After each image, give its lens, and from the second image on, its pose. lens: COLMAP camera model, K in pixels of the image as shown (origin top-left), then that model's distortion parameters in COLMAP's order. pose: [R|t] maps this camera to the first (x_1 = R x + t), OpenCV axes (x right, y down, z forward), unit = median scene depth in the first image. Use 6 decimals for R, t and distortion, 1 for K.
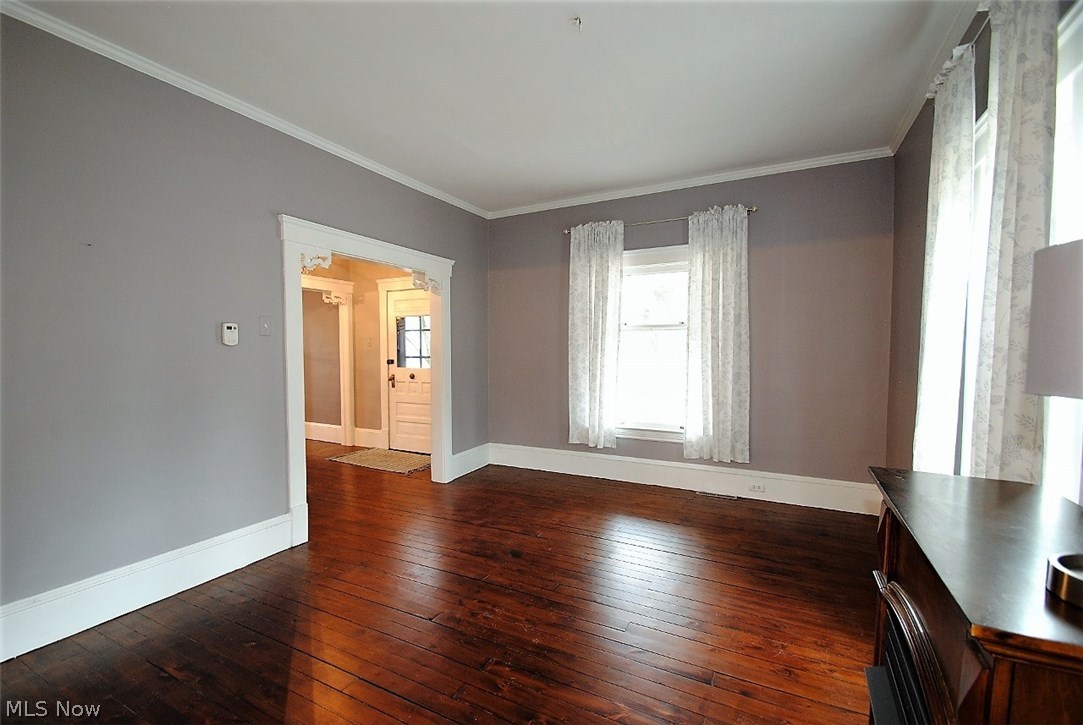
lens RADIAL K [[478.9, 0, 524.2], [0, 478.9, 383.3], [0, 0, 1]] dist [0.005825, -0.003246]
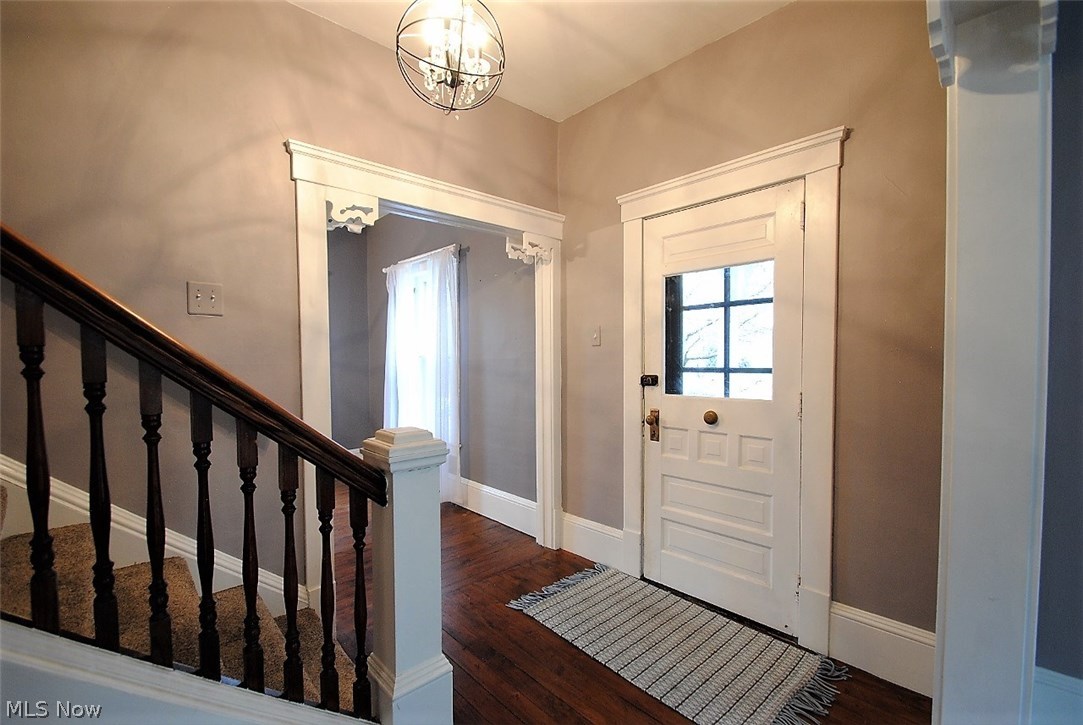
lens RADIAL K [[478.9, 0, 534.0], [0, 478.9, 369.9], [0, 0, 1]] dist [0.005825, -0.003246]
pose [[0.946790, -0.005079, -0.321813, -0.240751], [-0.005556, 0.999469, -0.032121, -0.040687], [0.321805, 0.032200, 0.946258, 0.561944]]
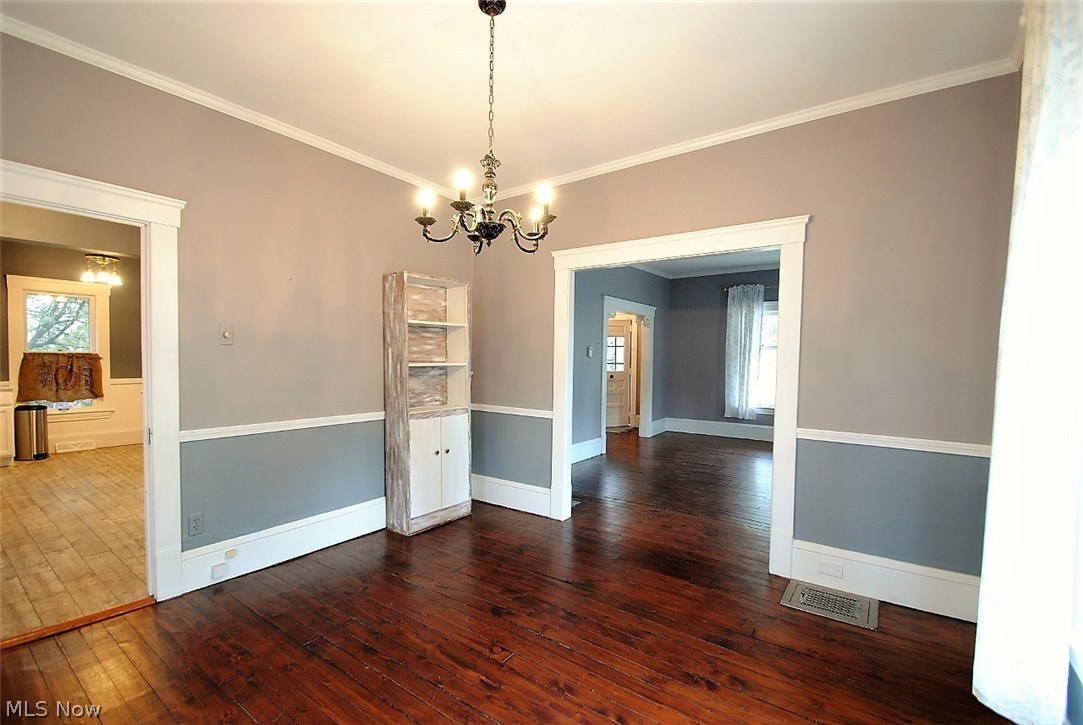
lens RADIAL K [[478.9, 0, 515.1], [0, 478.9, 376.5], [0, 0, 1]] dist [0.005825, -0.003246]
pose [[0.987713, 0.019303, -0.155081, -0.296604], [-0.023725, 0.999362, -0.026713, 0.038606], [0.154467, 0.030064, 0.987541, -0.602997]]
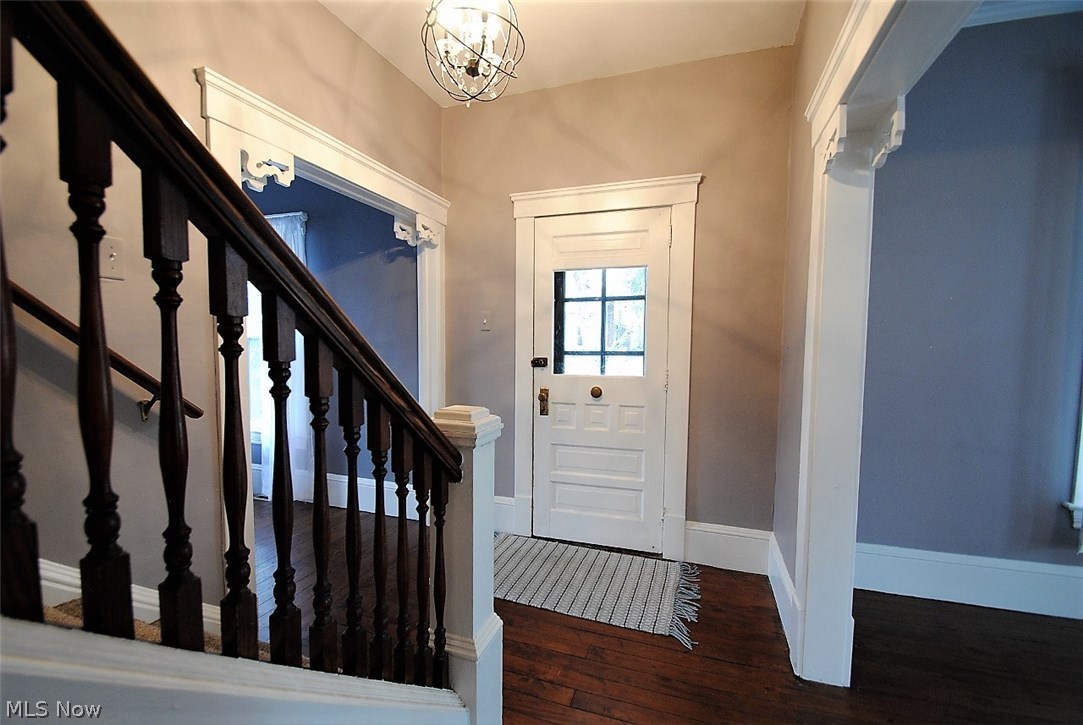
lens RADIAL K [[478.9, 0, 532.9], [0, 478.9, 371.7], [0, 0, 1]] dist [0.005825, -0.003246]
pose [[0.986618, -0.010956, 0.162682, -0.370388], [0.010523, 0.999938, 0.003520, -0.037848], [-0.162710, -0.001761, 0.986672, 0.520974]]
